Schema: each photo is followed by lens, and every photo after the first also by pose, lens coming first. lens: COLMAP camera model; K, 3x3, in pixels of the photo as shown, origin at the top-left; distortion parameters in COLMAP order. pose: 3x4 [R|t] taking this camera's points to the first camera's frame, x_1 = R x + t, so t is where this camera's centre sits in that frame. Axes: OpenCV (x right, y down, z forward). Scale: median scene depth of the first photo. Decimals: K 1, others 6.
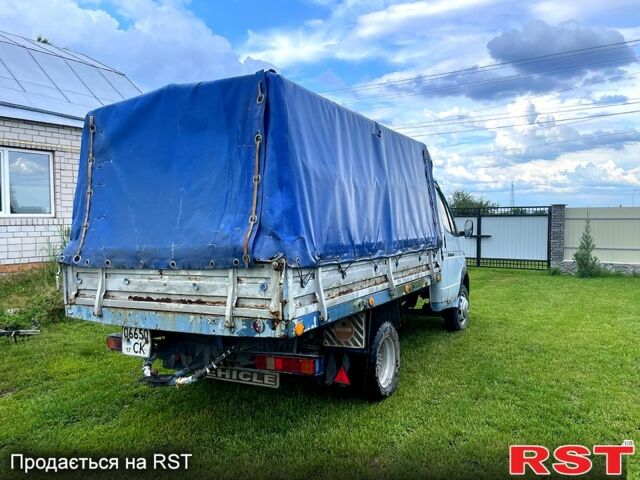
lens RADIAL K [[498.4, 0, 320.0], [0, 498.4, 240.0], [0, 0, 1]] dist [0.090933, -0.121050]
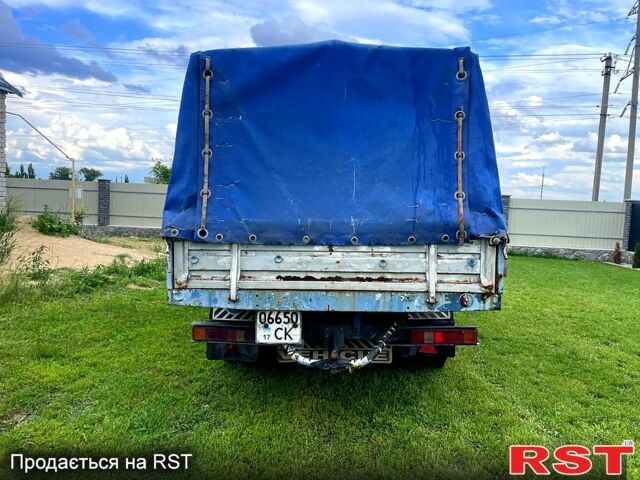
lens RADIAL K [[498.4, 0, 320.0], [0, 498.4, 240.0], [0, 0, 1]] dist [0.090933, -0.121050]
pose [[0.881996, 0.002880, 0.471249, -0.765750], [-0.023716, 0.998986, 0.038281, 0.014109], [-0.470660, -0.044939, 0.881169, 0.209523]]
